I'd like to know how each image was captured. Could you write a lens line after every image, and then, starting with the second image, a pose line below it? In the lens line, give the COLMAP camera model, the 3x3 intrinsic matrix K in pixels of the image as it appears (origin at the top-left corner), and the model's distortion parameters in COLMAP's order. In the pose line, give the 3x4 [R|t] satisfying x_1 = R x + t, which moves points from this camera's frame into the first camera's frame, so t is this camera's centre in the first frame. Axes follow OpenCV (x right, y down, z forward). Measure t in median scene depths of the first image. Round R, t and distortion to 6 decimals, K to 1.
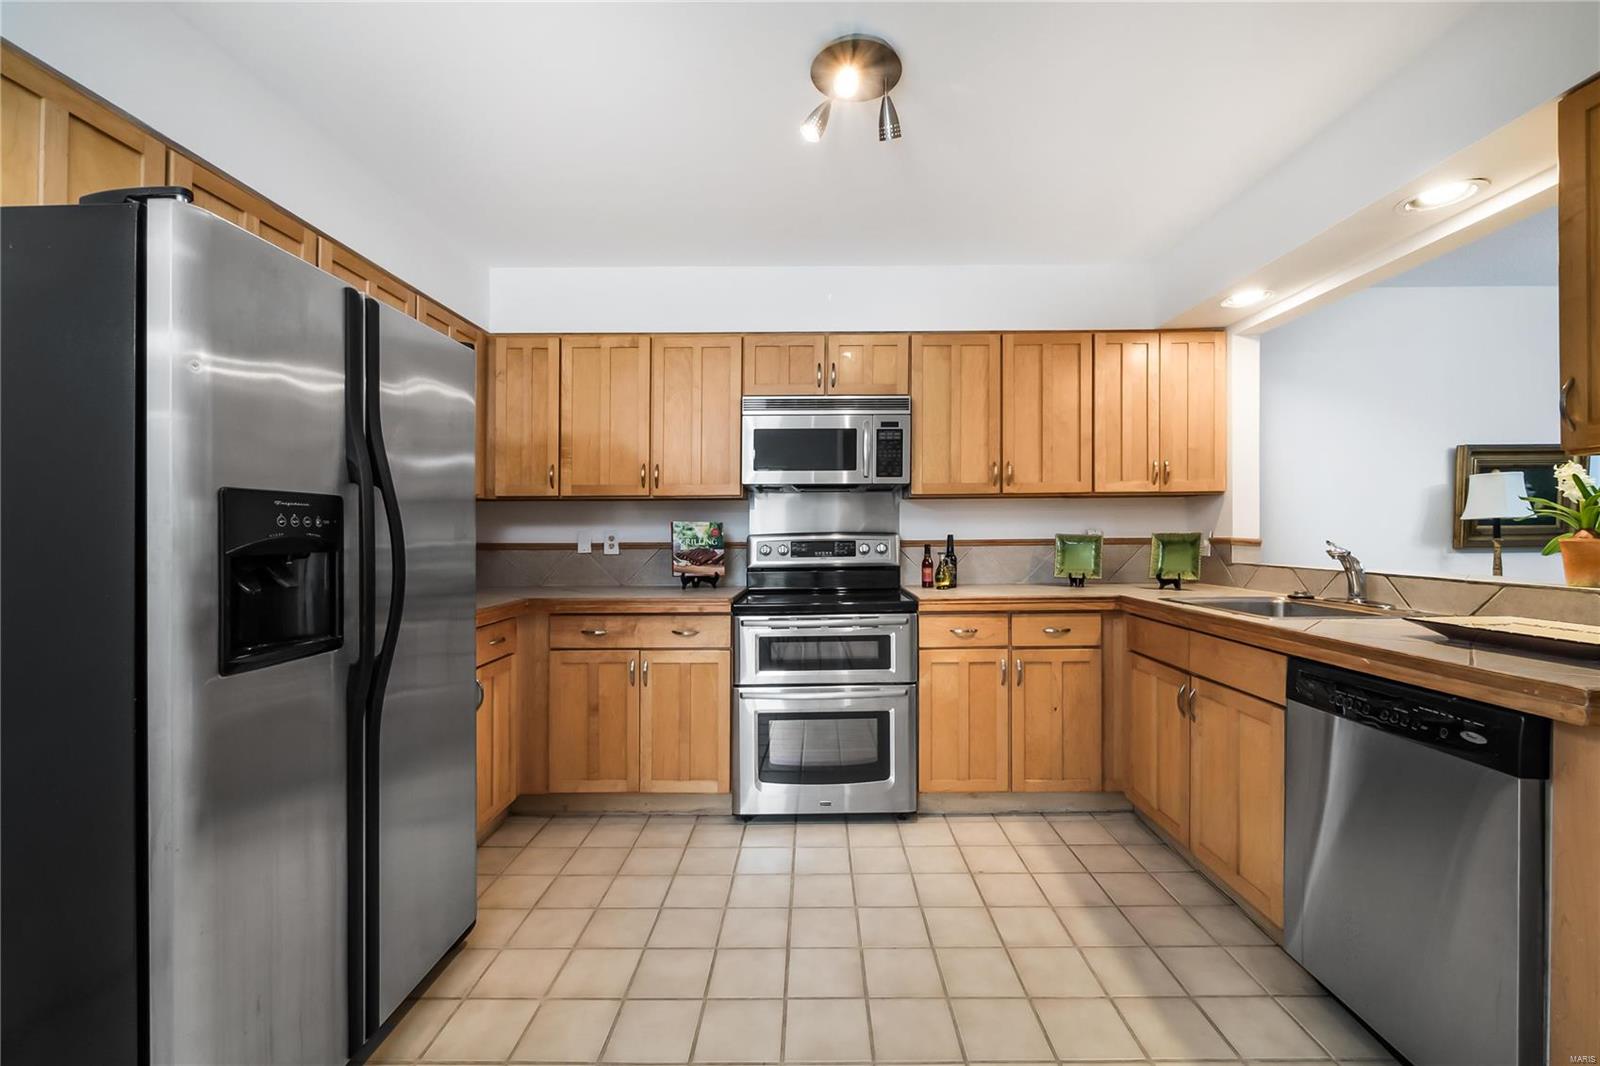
lens RADIAL K [[658.7, 0, 807.3], [0, 658.7, 527.0], [0, 0, 1]] dist [-0.002569, 0.000066]
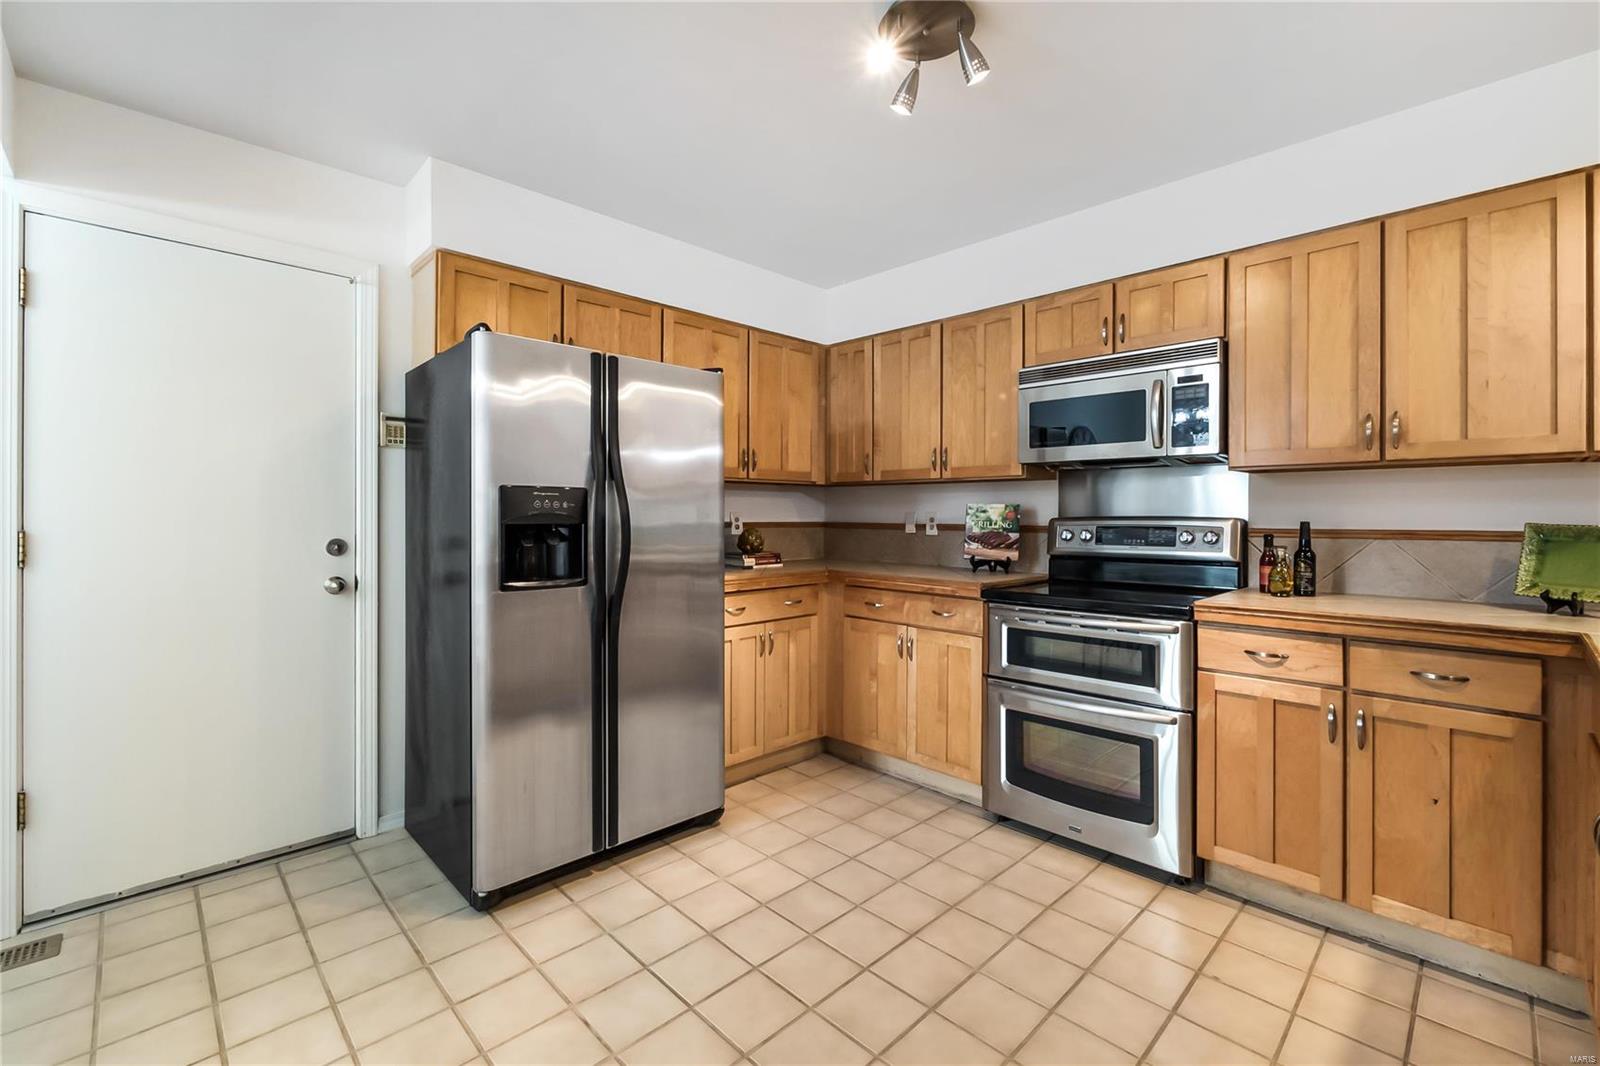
lens RADIAL K [[681.1, 0, 800.3], [0, 681.1, 509.5], [0, 0, 1]] dist [-0.001520, -0.000091]
pose [[0.705358, 0.004928, -0.708834, 0.368966], [-0.004201, 0.999987, 0.002771, -0.001205], [0.708839, 0.001023, 0.705370, 0.102022]]
